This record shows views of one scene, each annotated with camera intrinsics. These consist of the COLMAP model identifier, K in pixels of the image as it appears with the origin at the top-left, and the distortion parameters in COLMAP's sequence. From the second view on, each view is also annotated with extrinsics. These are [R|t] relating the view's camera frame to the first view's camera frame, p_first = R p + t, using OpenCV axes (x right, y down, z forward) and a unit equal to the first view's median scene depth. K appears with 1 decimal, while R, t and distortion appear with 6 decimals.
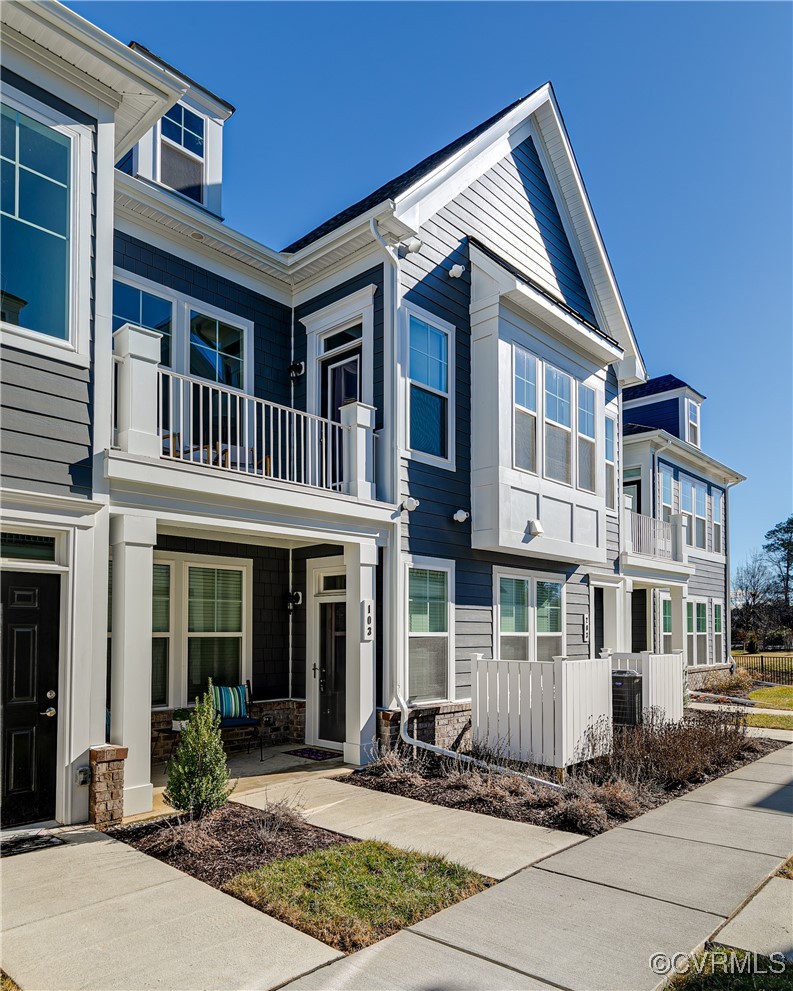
lens RADIAL K [[685.4, 0, 390.3], [0, 685.4, 609.5], [0, 0, 1]] dist [0.000755, 0.002302]
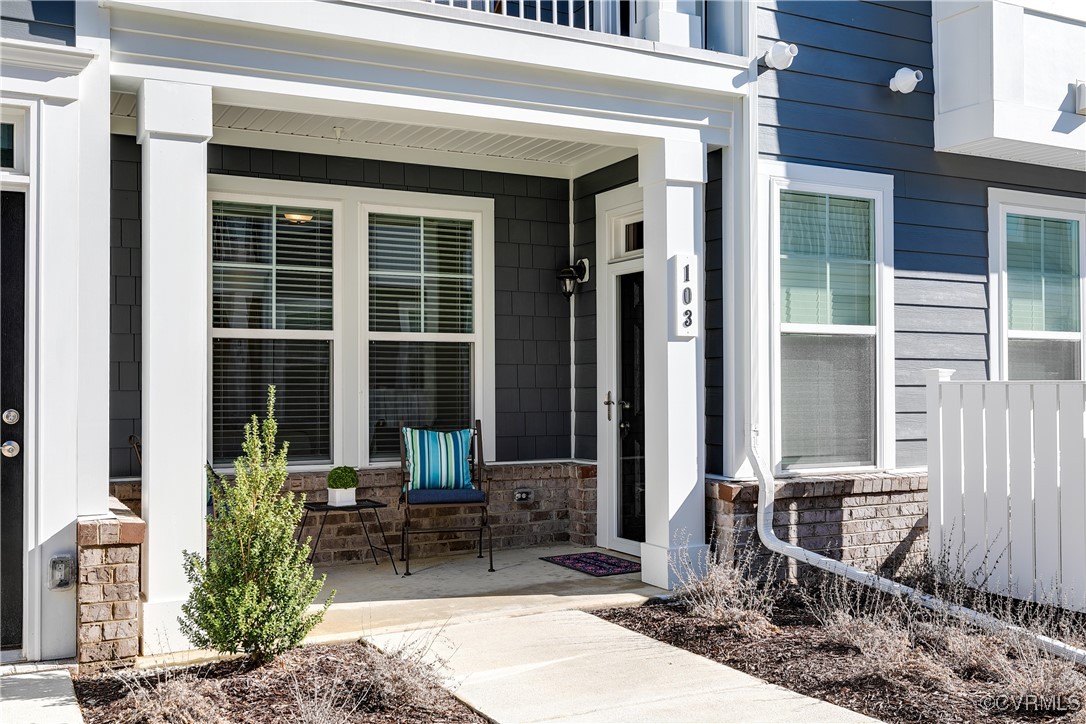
lens RADIAL K [[1078.9, 0, 517.5], [0, 1078.9, 369.5], [0, 0, 1]] dist [0.006729, -0.006975]
pose [[0.942191, -0.008905, -0.334959, 0.109074], [0.014173, 0.999811, 0.013286, 0.054317], [0.334777, -0.017265, 0.942139, 0.224361]]
